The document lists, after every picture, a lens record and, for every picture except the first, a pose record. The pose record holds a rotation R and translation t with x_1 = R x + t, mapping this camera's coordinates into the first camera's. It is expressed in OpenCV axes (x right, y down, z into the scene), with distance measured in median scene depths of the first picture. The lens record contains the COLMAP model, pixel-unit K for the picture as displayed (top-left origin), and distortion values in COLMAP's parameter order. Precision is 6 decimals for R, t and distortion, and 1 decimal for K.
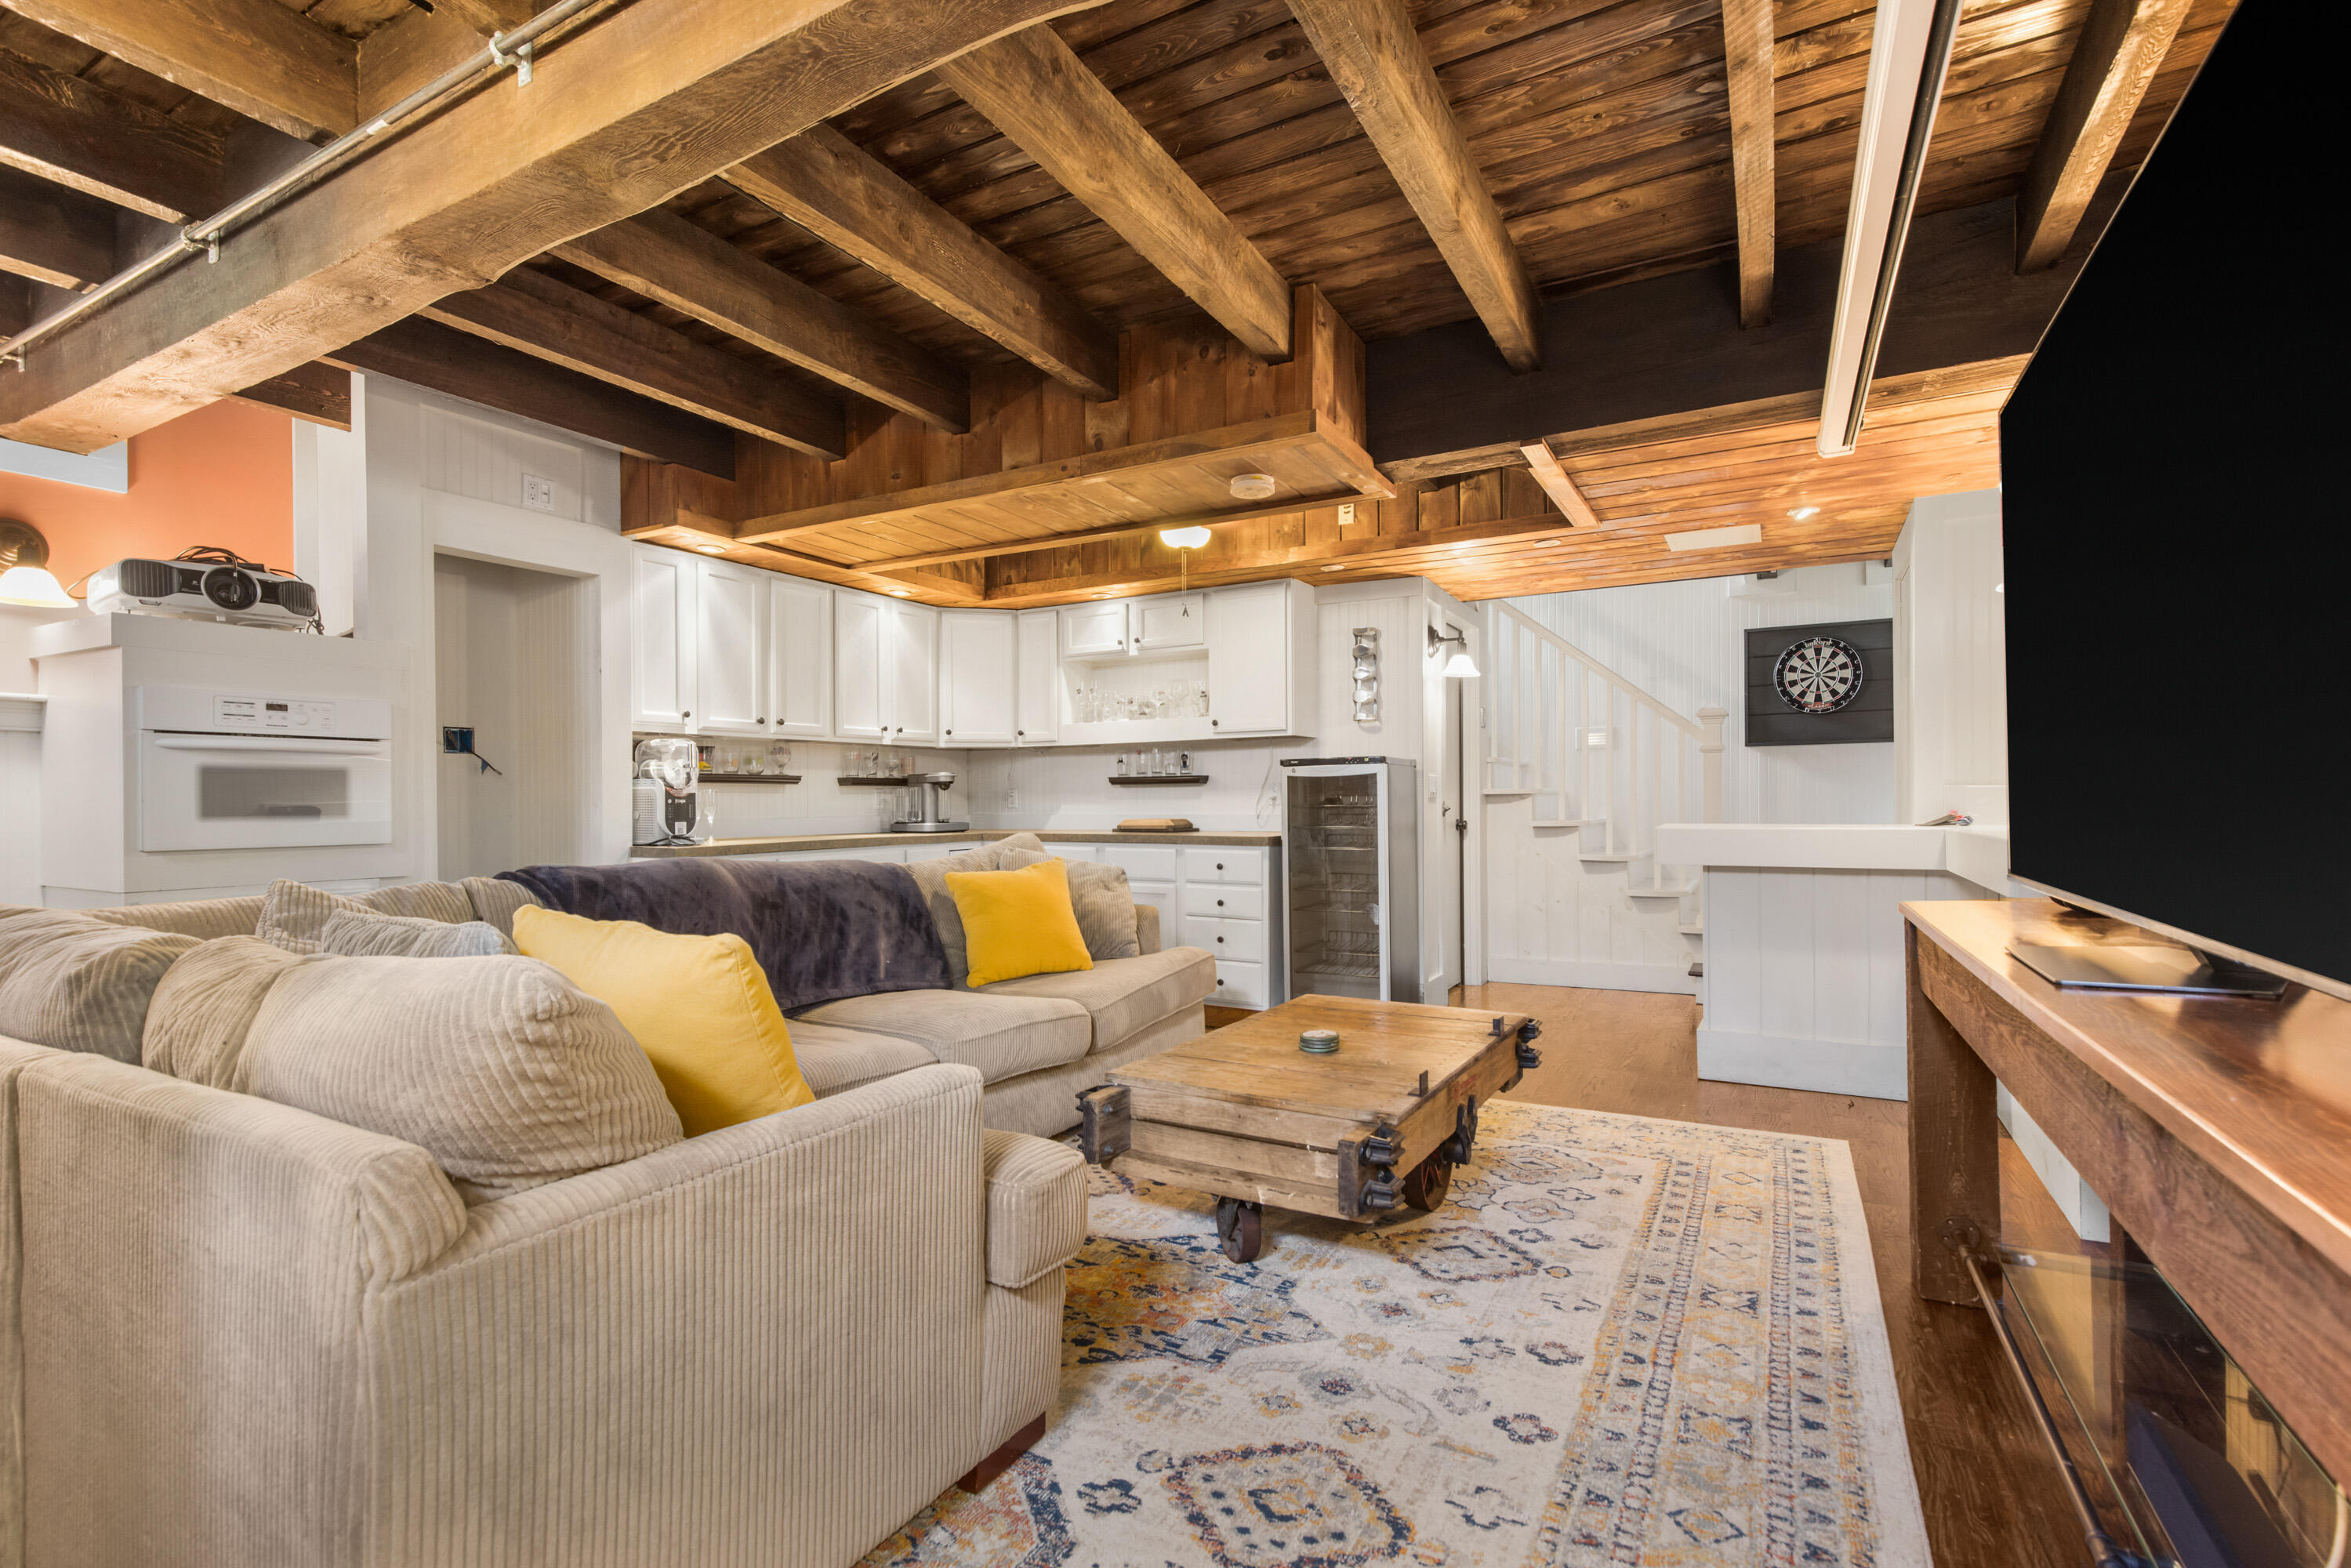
lens RADIAL K [[1071.5, 0, 1177.3], [0, 1071.5, 788.8], [0, 0, 1]] dist [0.001483, 0.000520]
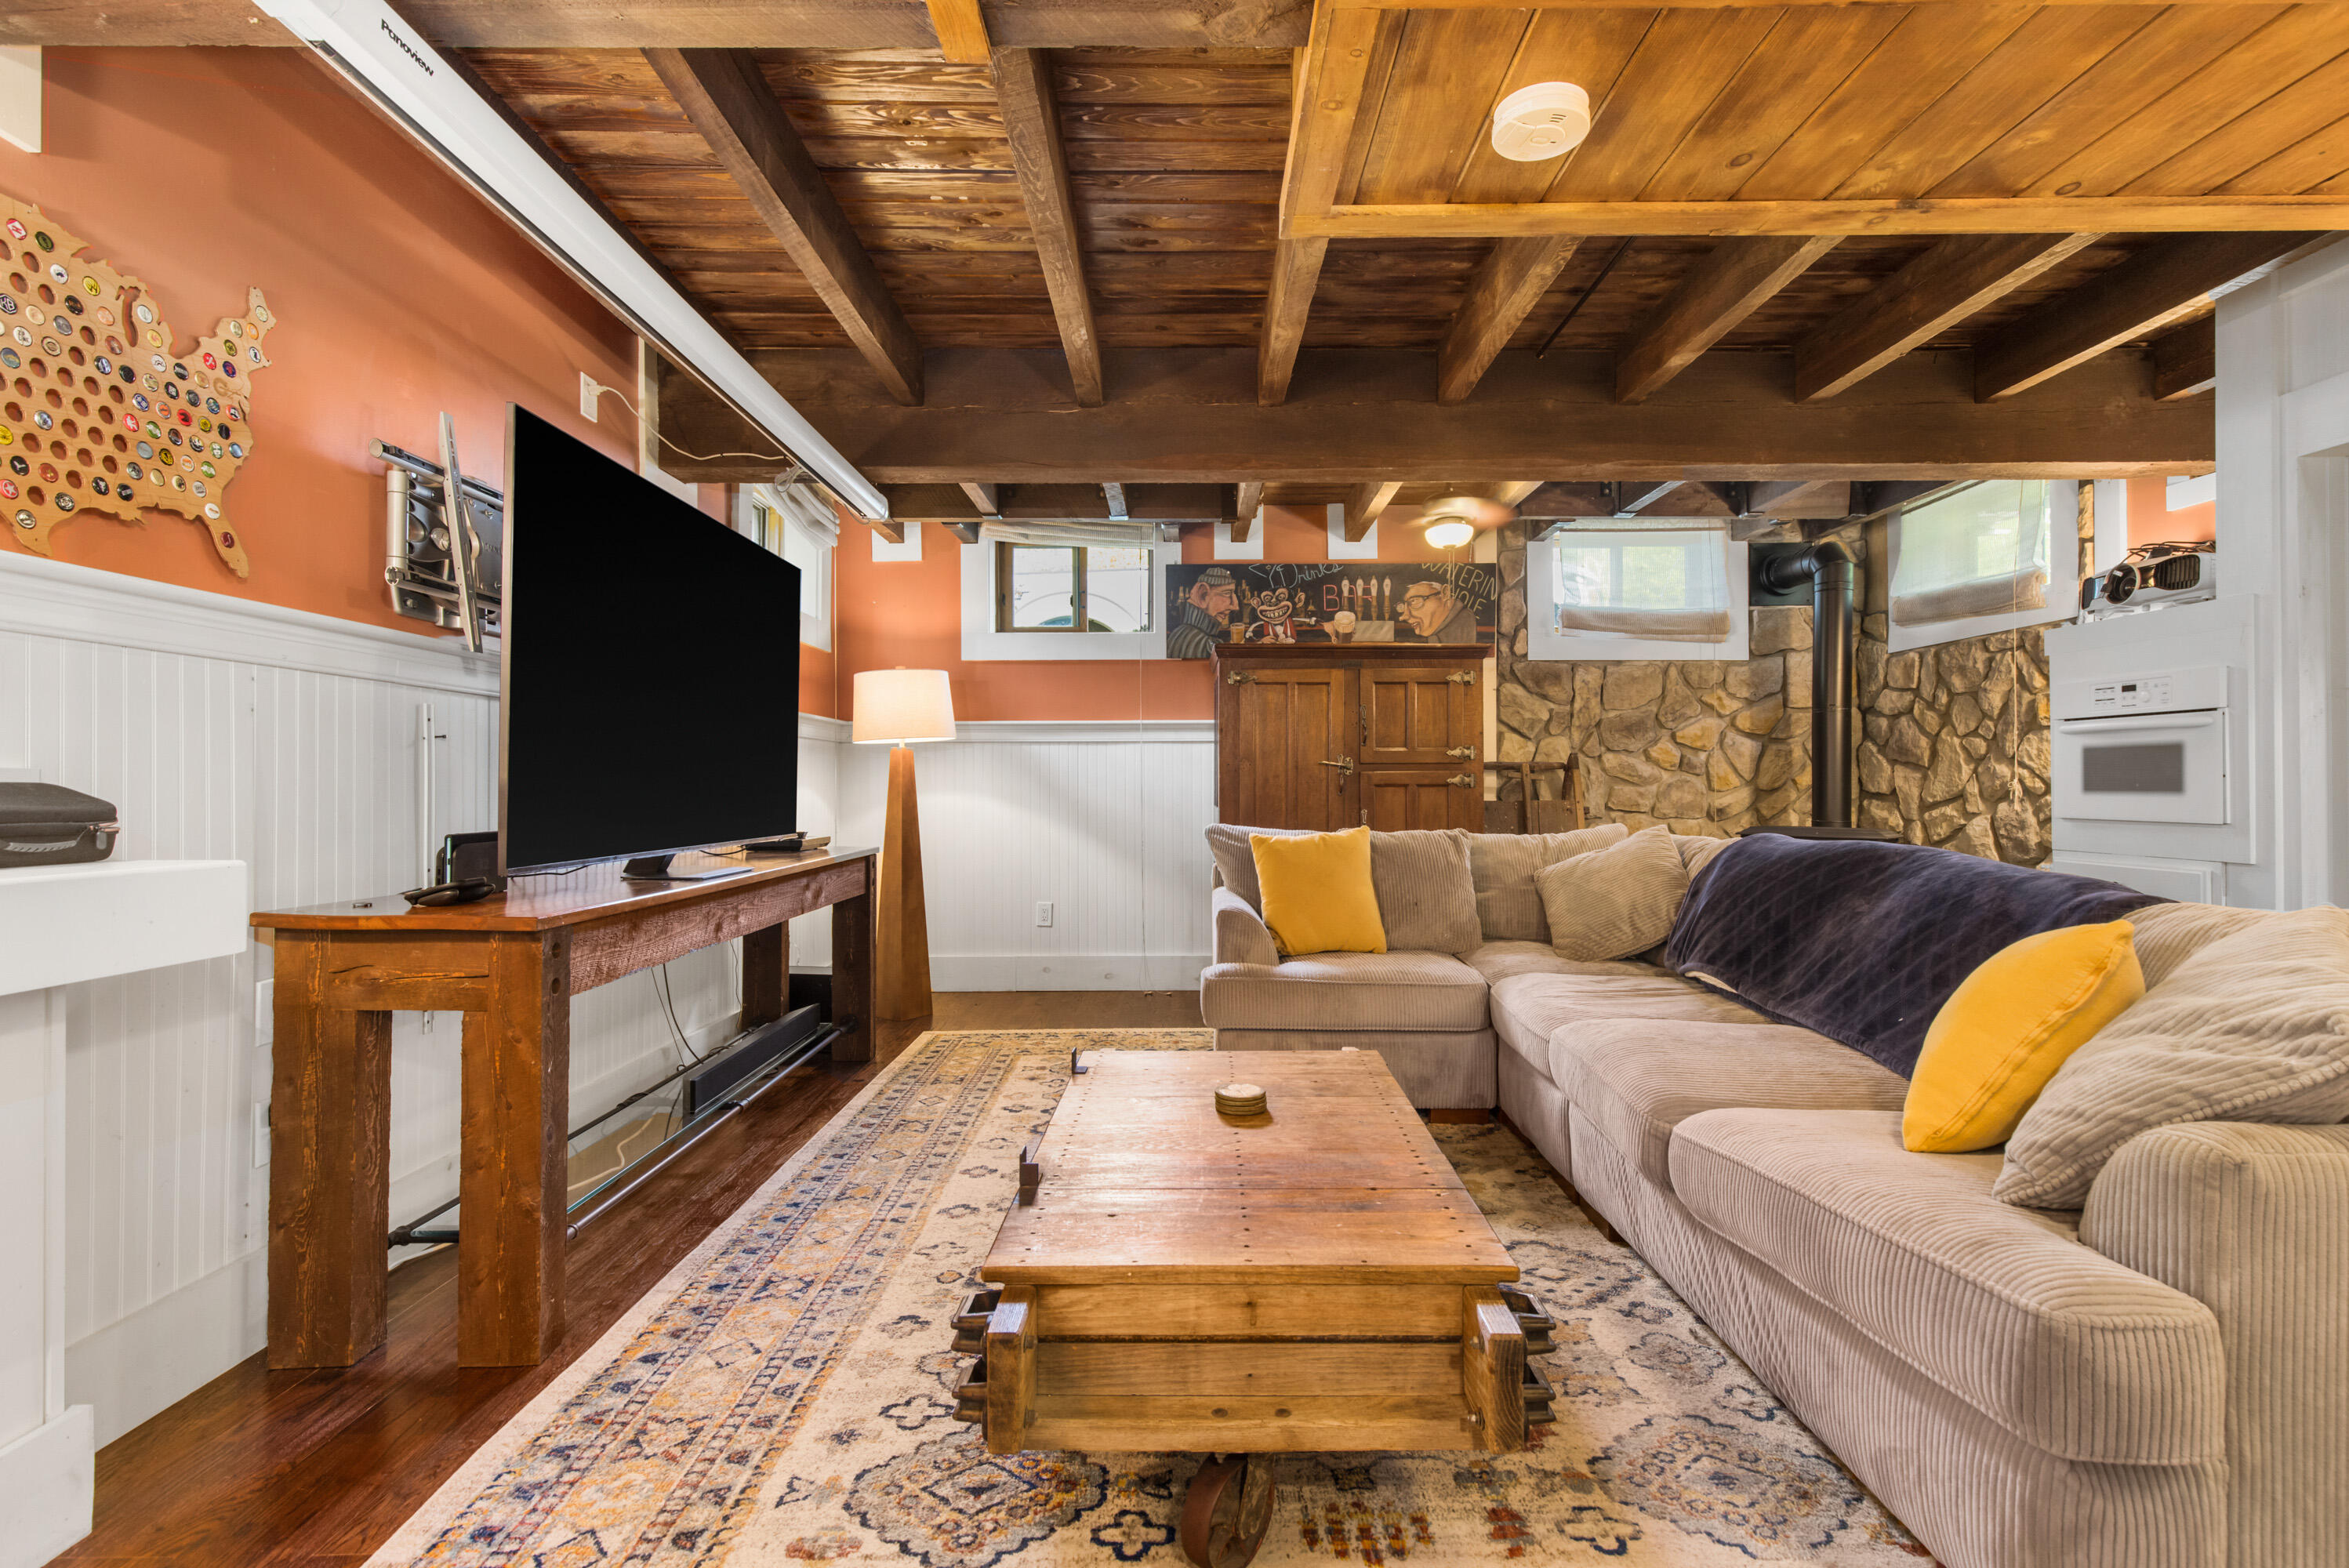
lens RADIAL K [[1070.5, 0, 1176.0], [0, 1070.5, 780.2], [0, 0, 1]] dist [0.001483, 0.000520]
pose [[-0.873066, 0.005863, -0.487567, 0.587439], [0.013884, 0.999821, -0.012838, 0.017386], [0.487404, -0.017977, -0.872991, 1.776131]]
